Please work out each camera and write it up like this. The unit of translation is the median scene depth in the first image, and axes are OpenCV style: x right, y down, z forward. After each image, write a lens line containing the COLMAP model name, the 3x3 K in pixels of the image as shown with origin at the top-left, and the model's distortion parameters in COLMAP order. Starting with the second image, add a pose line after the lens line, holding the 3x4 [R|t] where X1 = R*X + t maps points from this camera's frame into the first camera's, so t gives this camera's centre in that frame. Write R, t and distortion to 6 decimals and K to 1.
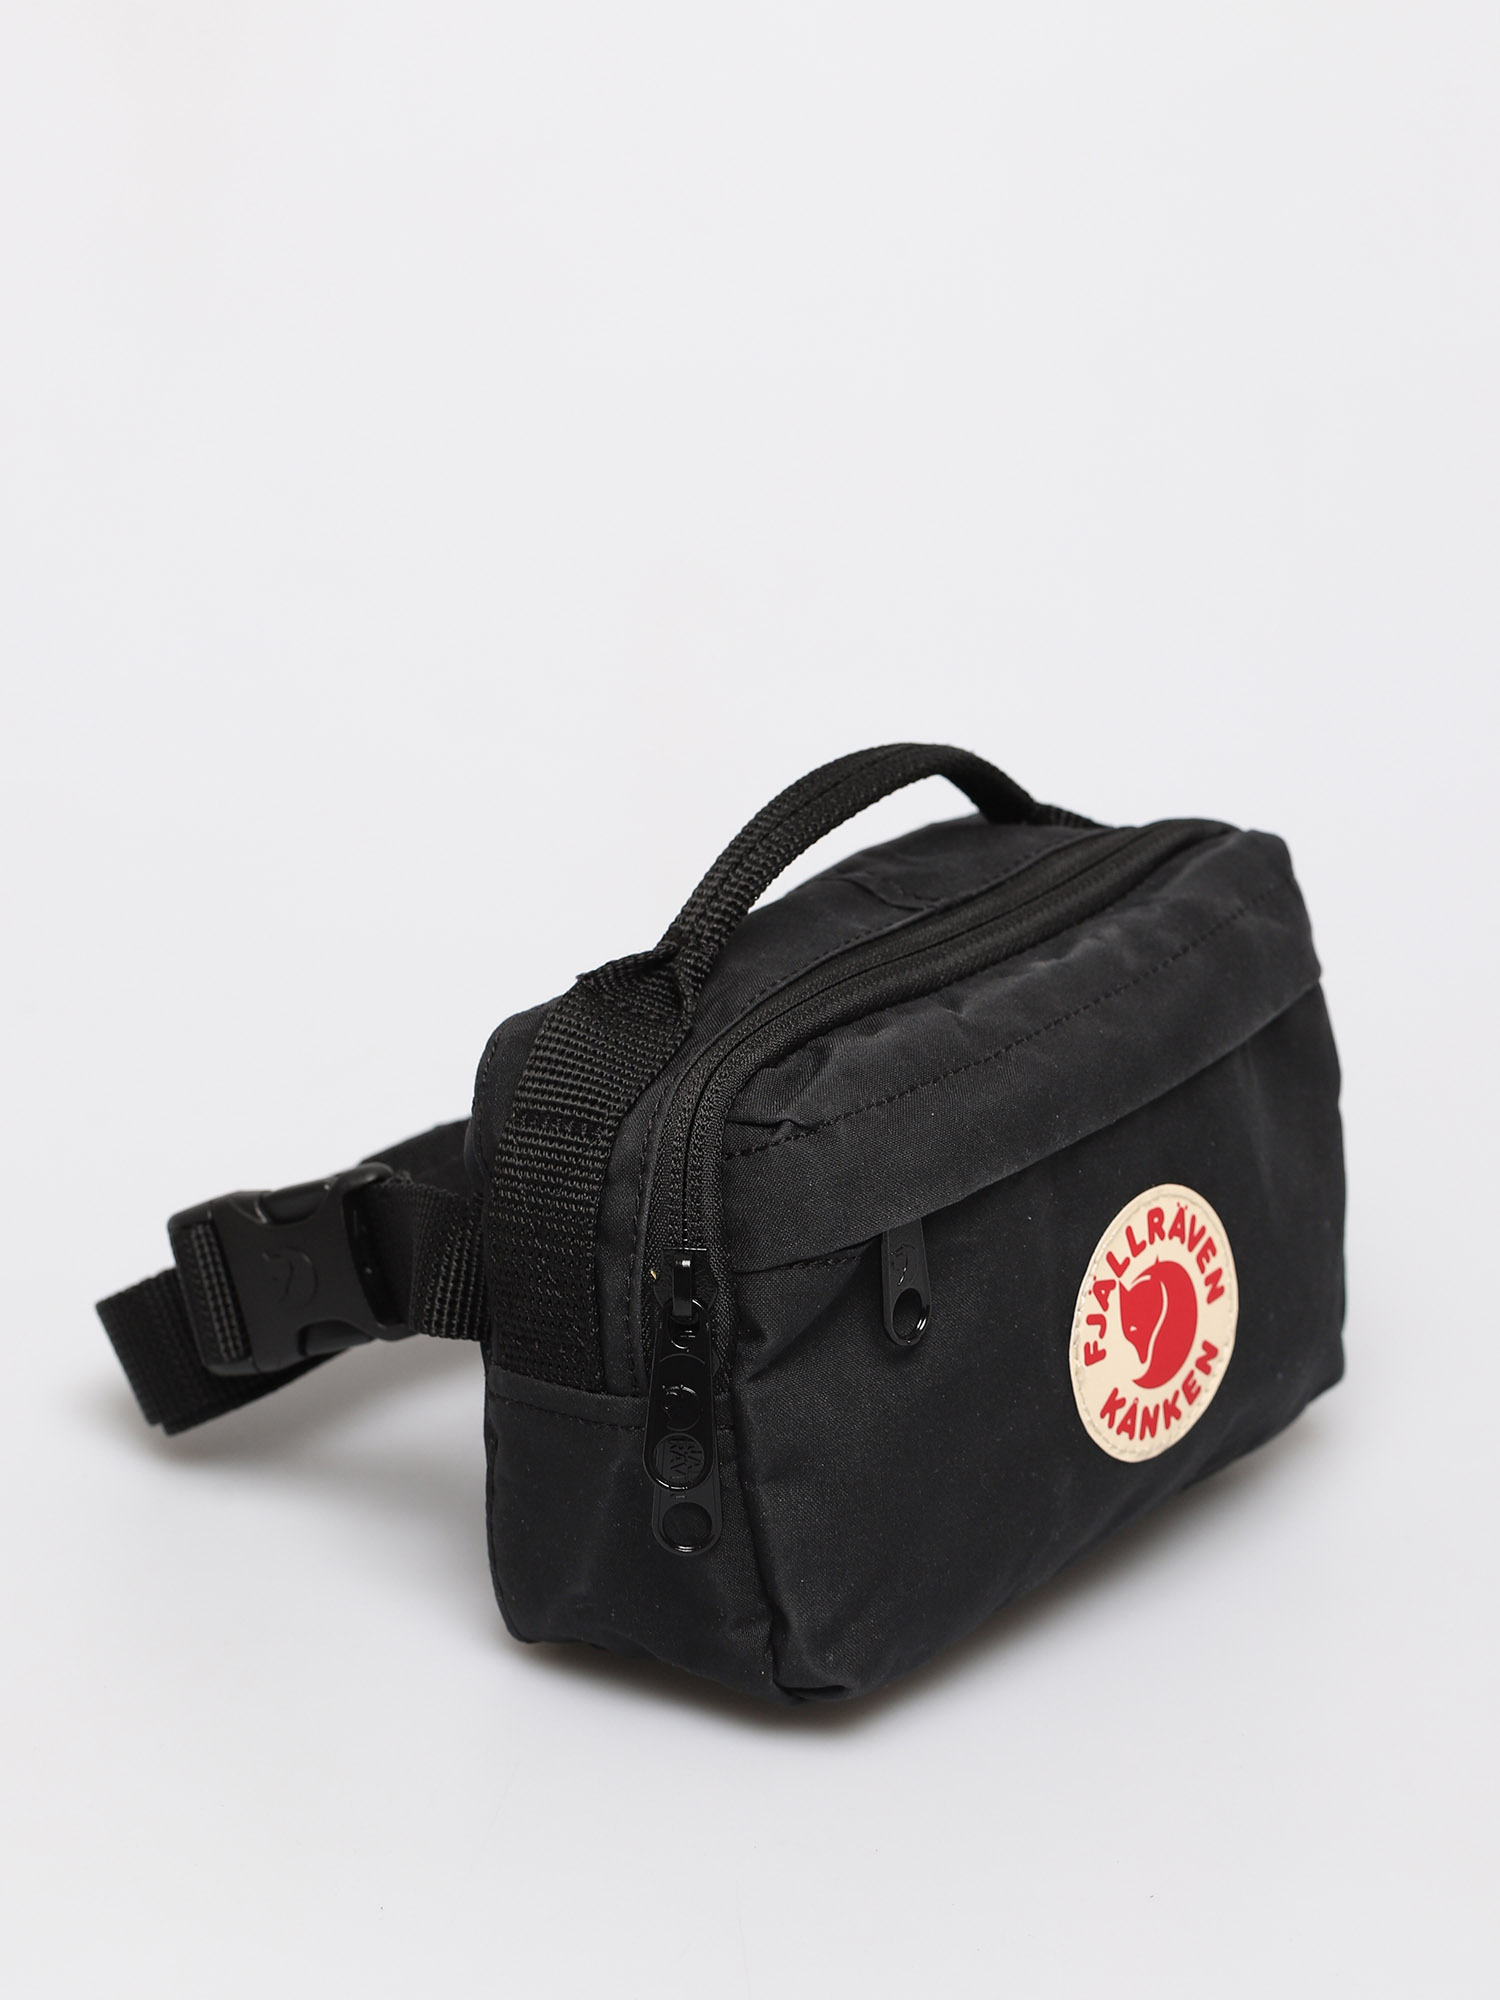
lens RADIAL K [[5674.6, 0, 749.7], [0, 5674.6, 1000.9], [0, 0, 1]] dist [0.132986, 0.000000]
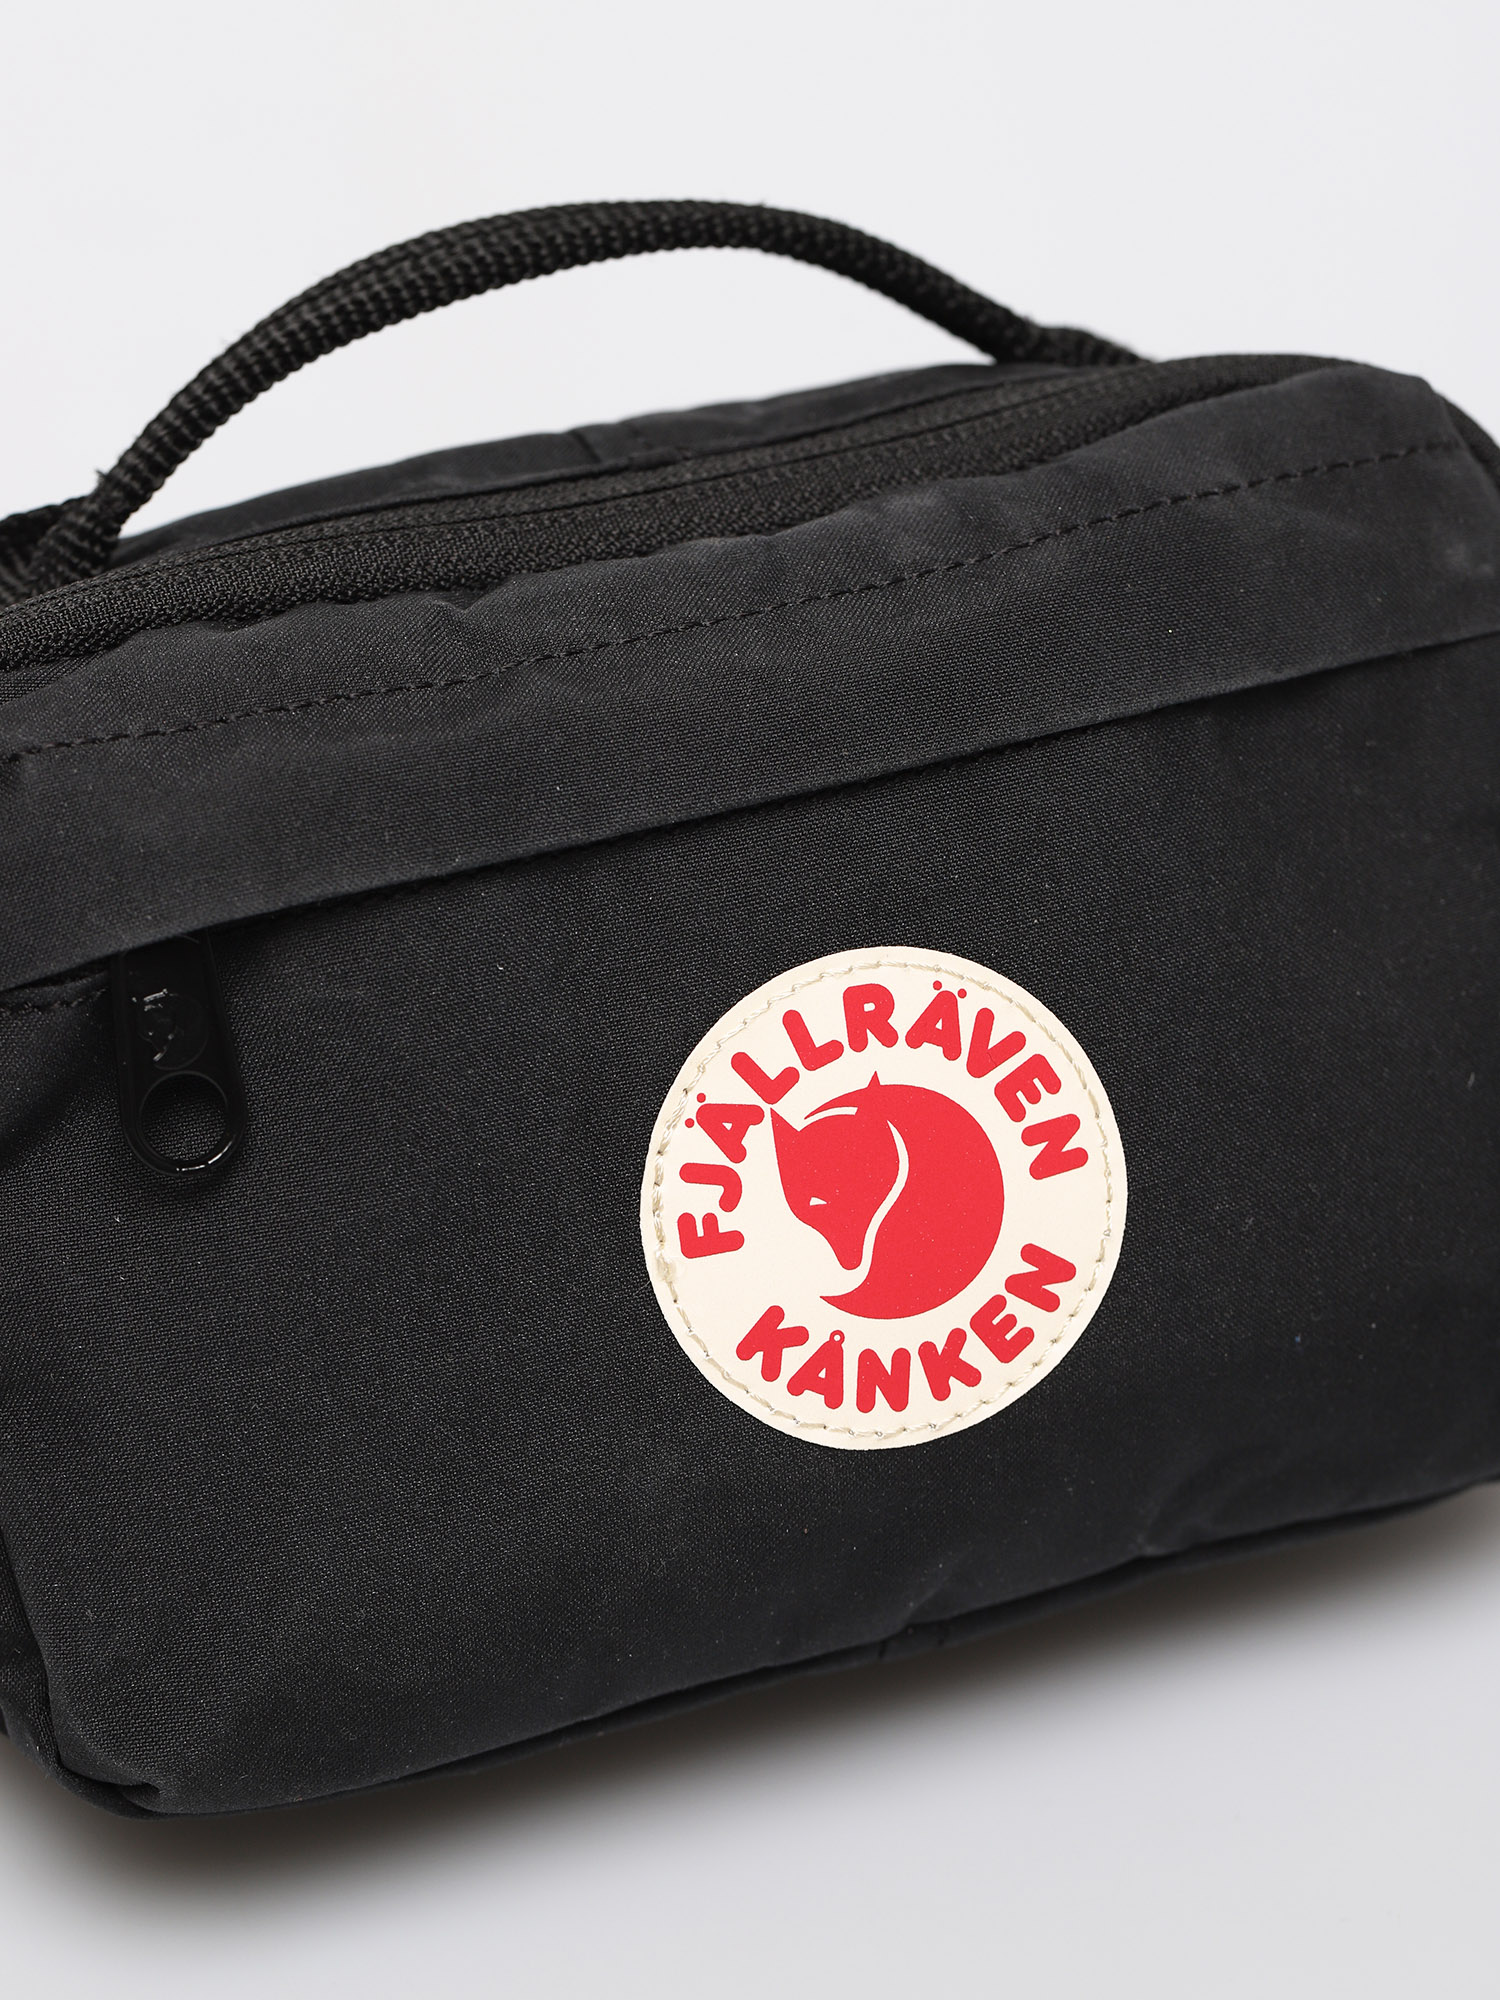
lens RADIAL K [[5674.6, 0, 750.2], [0, 5674.6, 997.4], [0, 0, 1]] dist [0.132986, 0.000000]
pose [[0.870216, 0.025962, -0.491985, 0.330785], [-0.050098, 0.998097, -0.035944, 0.057858], [0.490116, 0.055927, 0.869861, 0.516071]]
